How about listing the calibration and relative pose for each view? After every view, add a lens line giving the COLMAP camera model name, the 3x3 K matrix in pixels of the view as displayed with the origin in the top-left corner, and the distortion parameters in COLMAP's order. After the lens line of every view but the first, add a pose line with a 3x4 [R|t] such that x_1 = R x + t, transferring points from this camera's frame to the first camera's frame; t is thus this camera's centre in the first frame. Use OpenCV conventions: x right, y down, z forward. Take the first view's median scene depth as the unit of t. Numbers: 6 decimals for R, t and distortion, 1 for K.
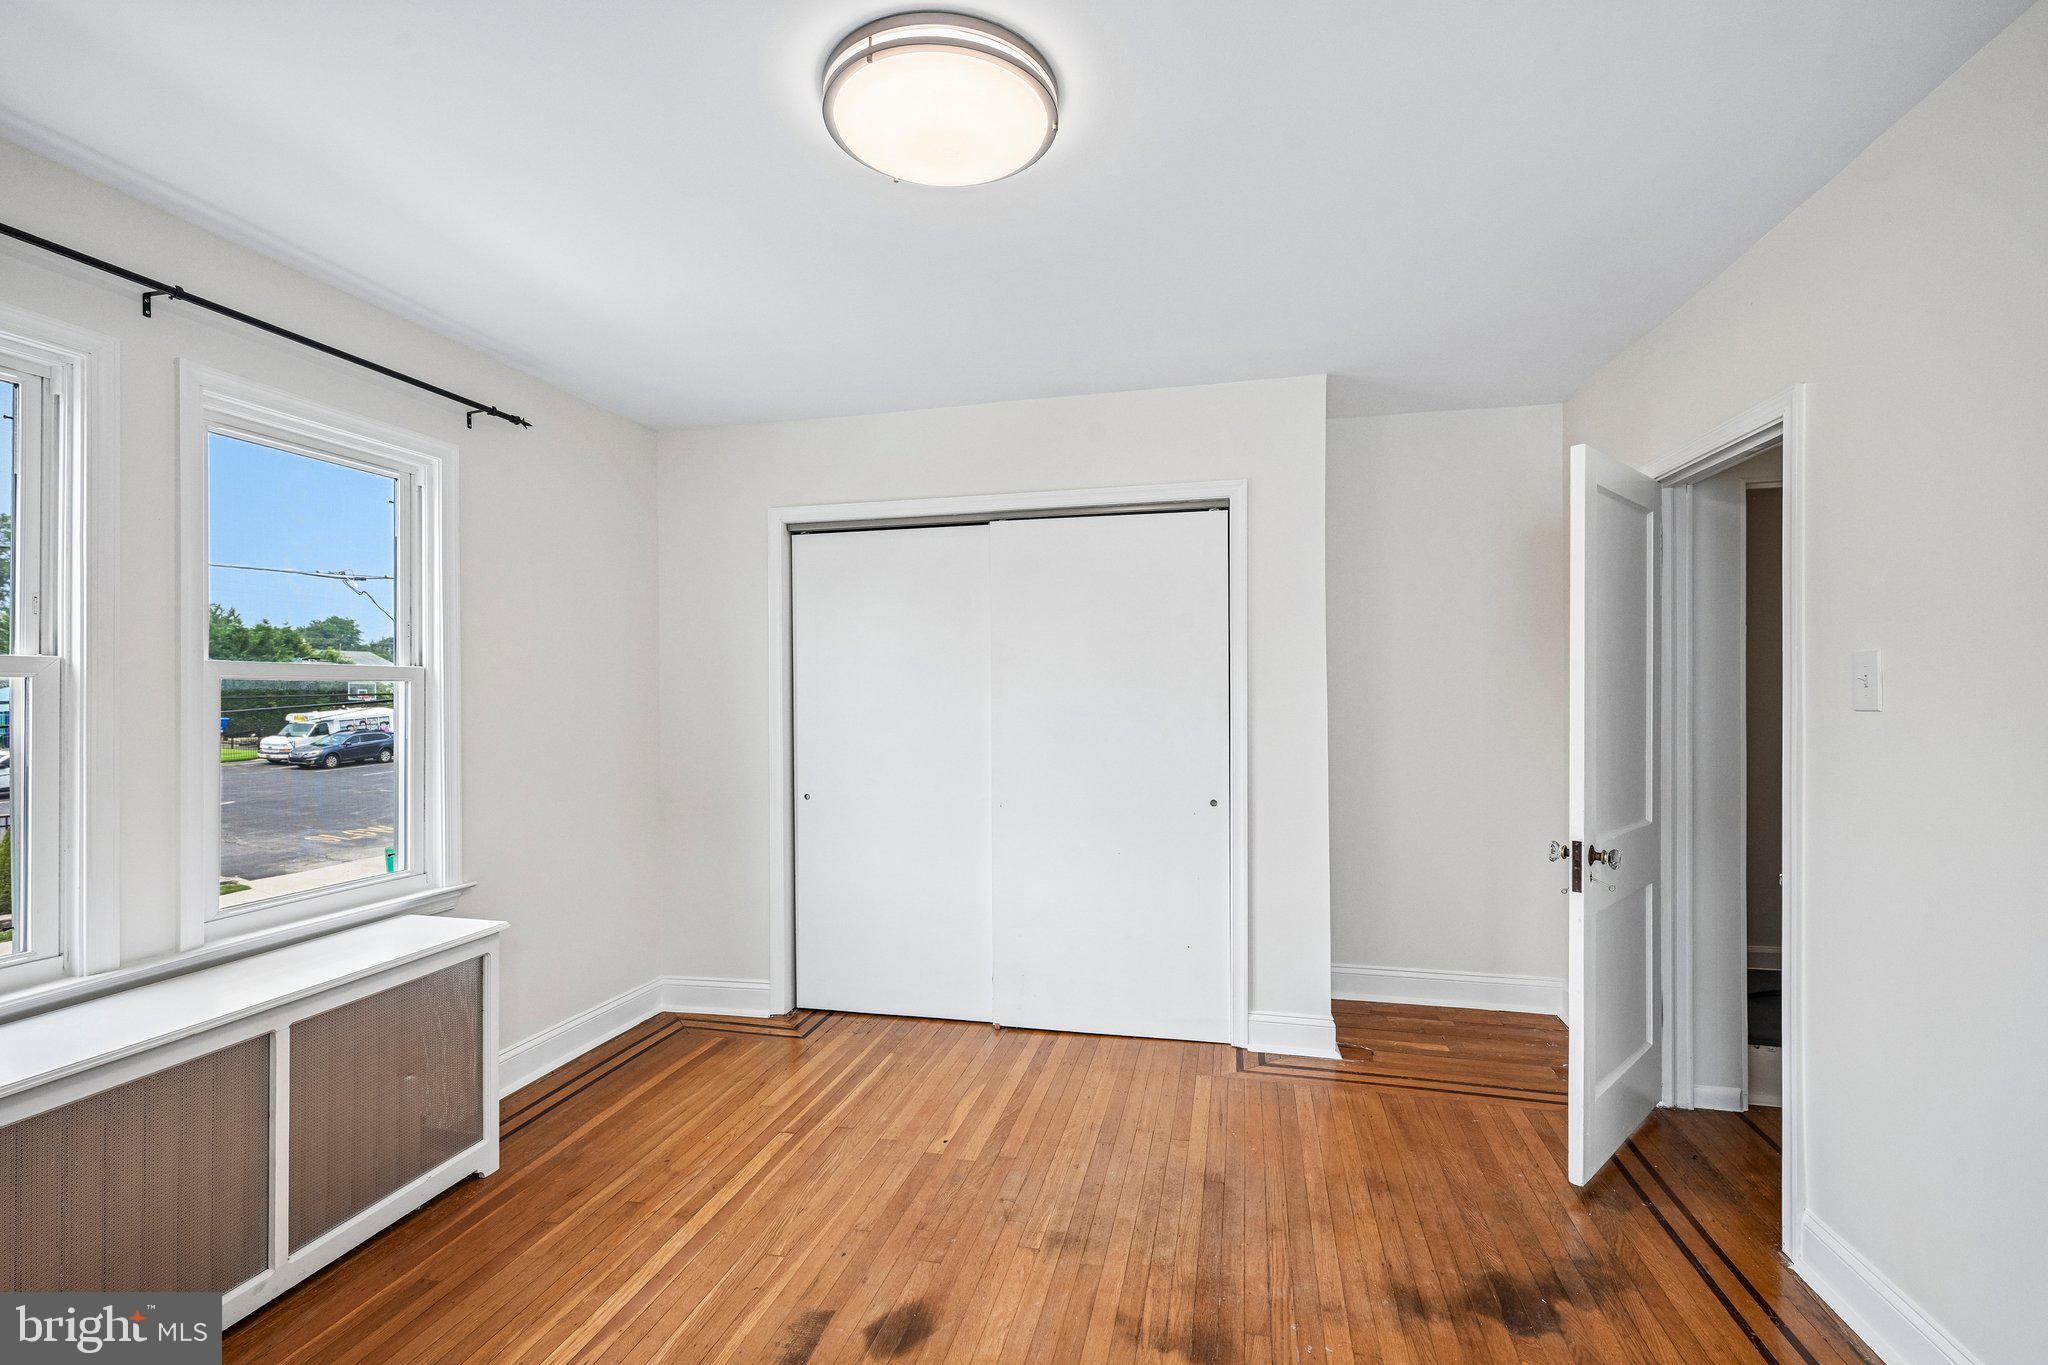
lens RADIAL K [[918.9, 0, 1021.3], [0, 918.9, 697.0], [0, 0, 1]] dist [-0.003120, -0.000270]
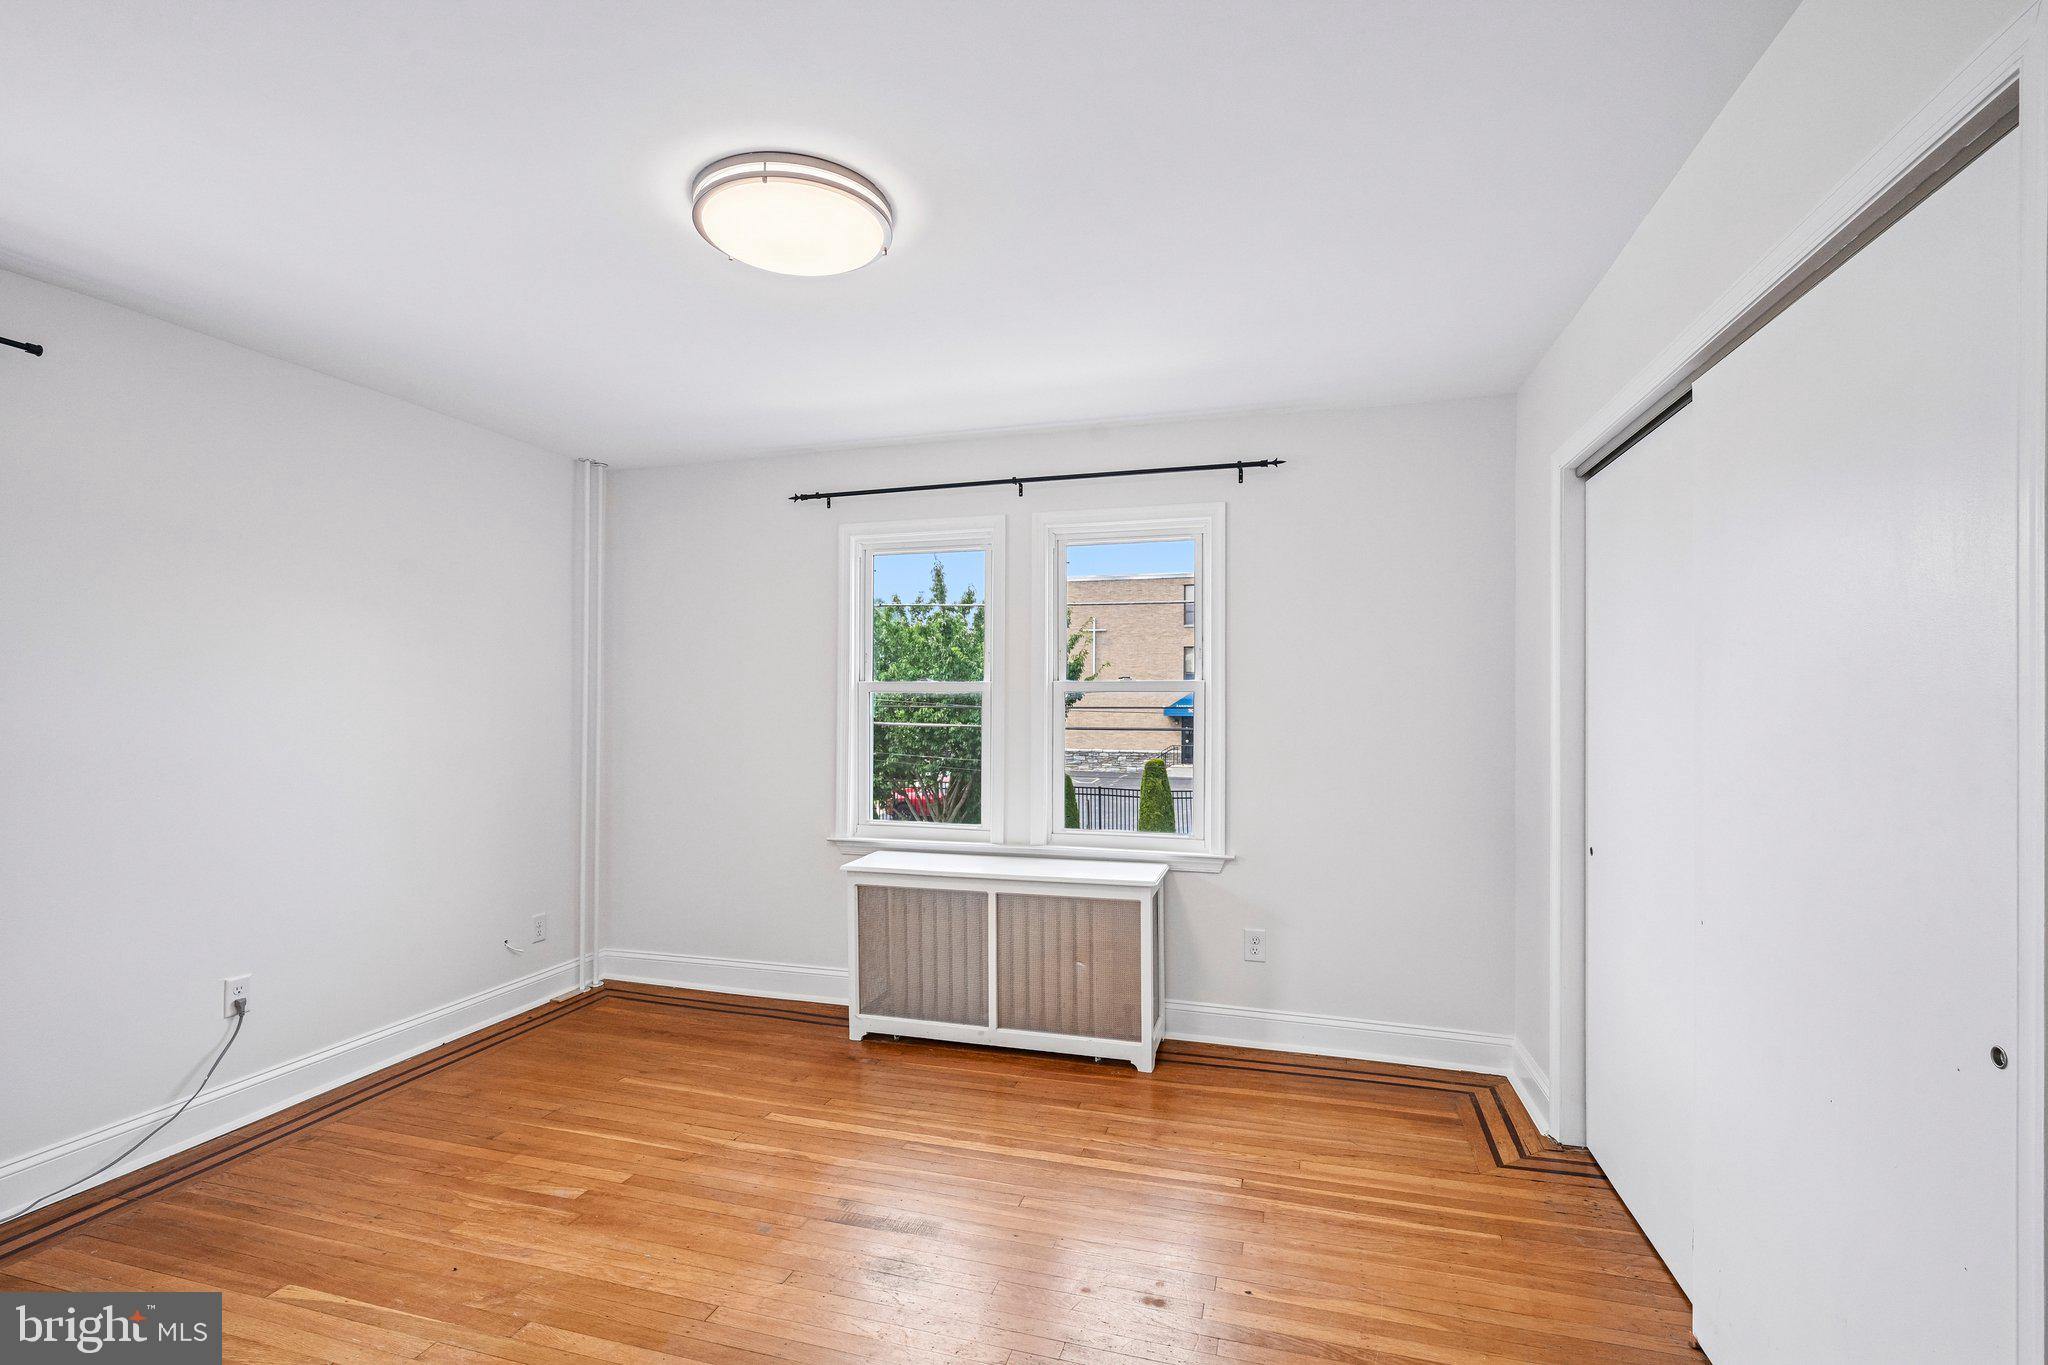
lens RADIAL K [[918.9, 0, 1021.3], [0, 918.9, 697.0], [0, 0, 1]] dist [-0.003120, -0.000270]
pose [[-0.062057, 0.001336, -0.998072, 0.658921], [-0.004947, 0.999986, 0.001646, -0.010175], [0.998060, 0.005040, -0.062050, 0.820074]]
